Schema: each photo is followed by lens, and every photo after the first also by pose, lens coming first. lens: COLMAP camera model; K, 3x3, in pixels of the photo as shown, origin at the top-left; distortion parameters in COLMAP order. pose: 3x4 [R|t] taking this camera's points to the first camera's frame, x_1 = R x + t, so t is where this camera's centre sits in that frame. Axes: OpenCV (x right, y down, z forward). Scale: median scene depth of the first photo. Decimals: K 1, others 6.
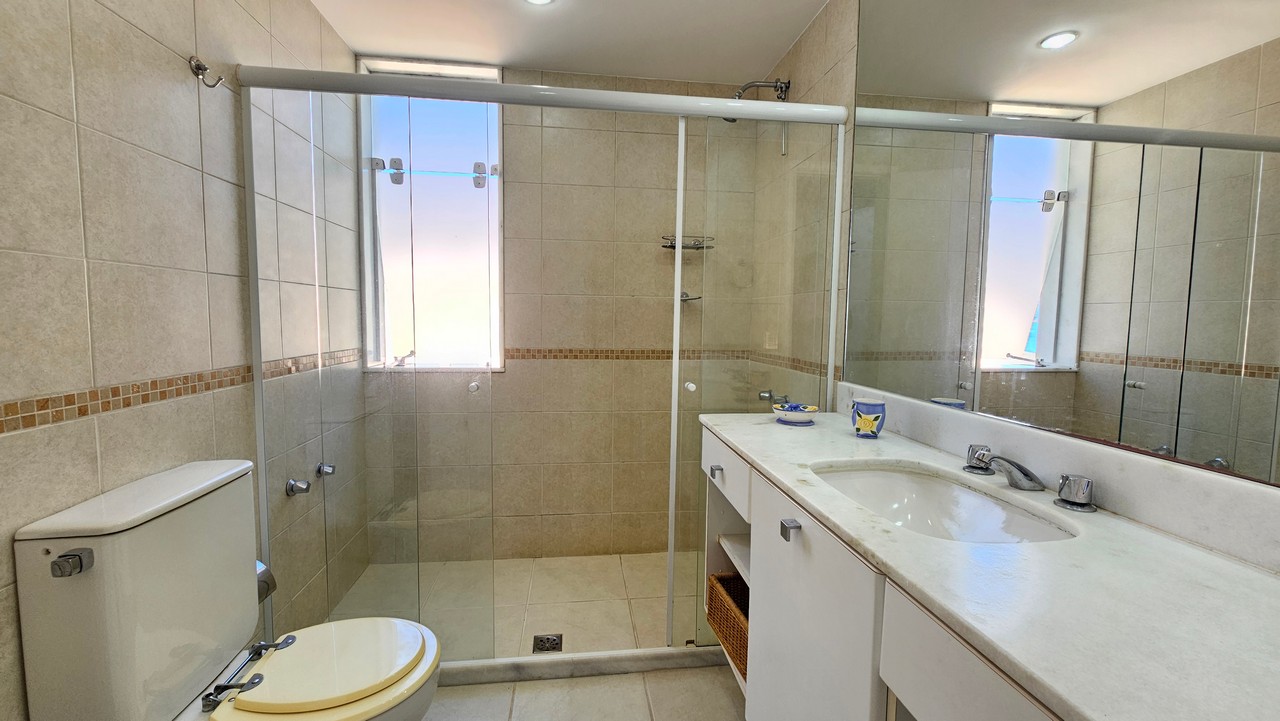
lens RADIAL K [[521.2, 0, 640.0], [0, 521.2, 360.5], [0, 0, 1]] dist [-0.003137, 0.000305]
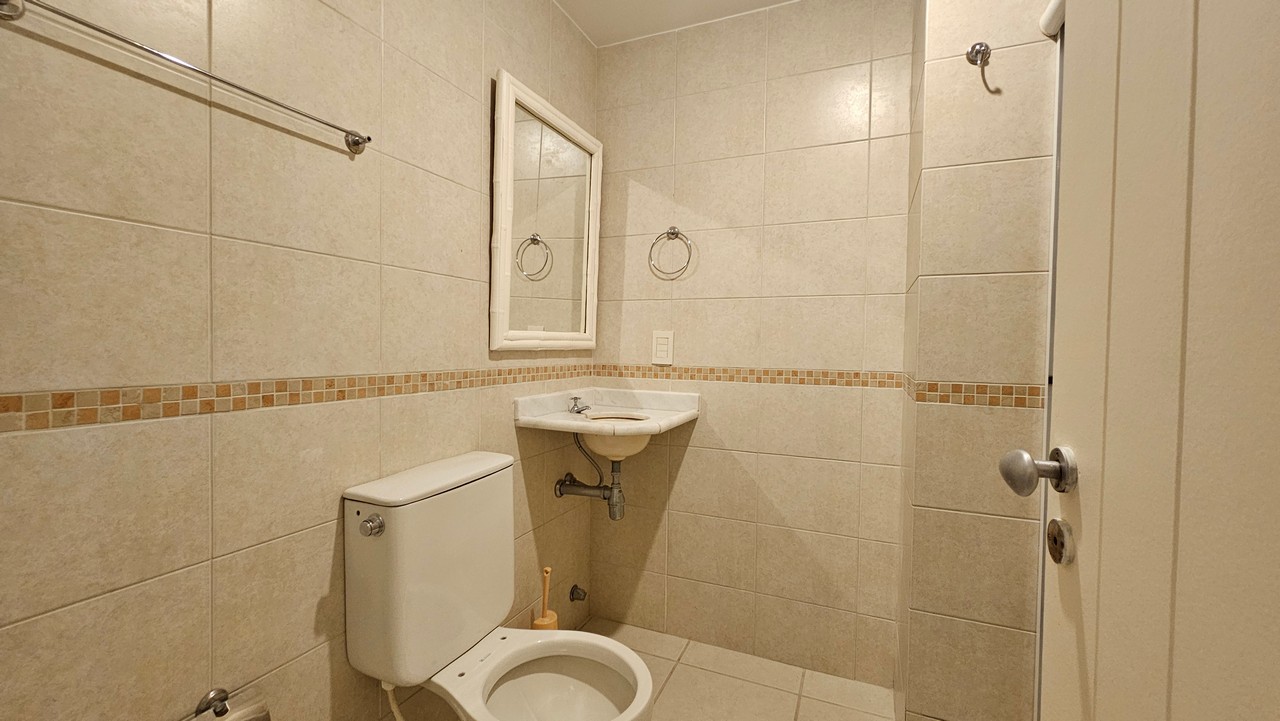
lens RADIAL K [[512.0, 0, 656.2], [0, 512.0, 355.1], [0, 0, 1]] dist [0.002400, 0.000403]
pose [[0.886249, 0.044618, -0.461055, 0.016936], [-0.068394, 0.997045, -0.034980, -0.008426], [0.458132, 0.062535, 0.886682, 0.386869]]
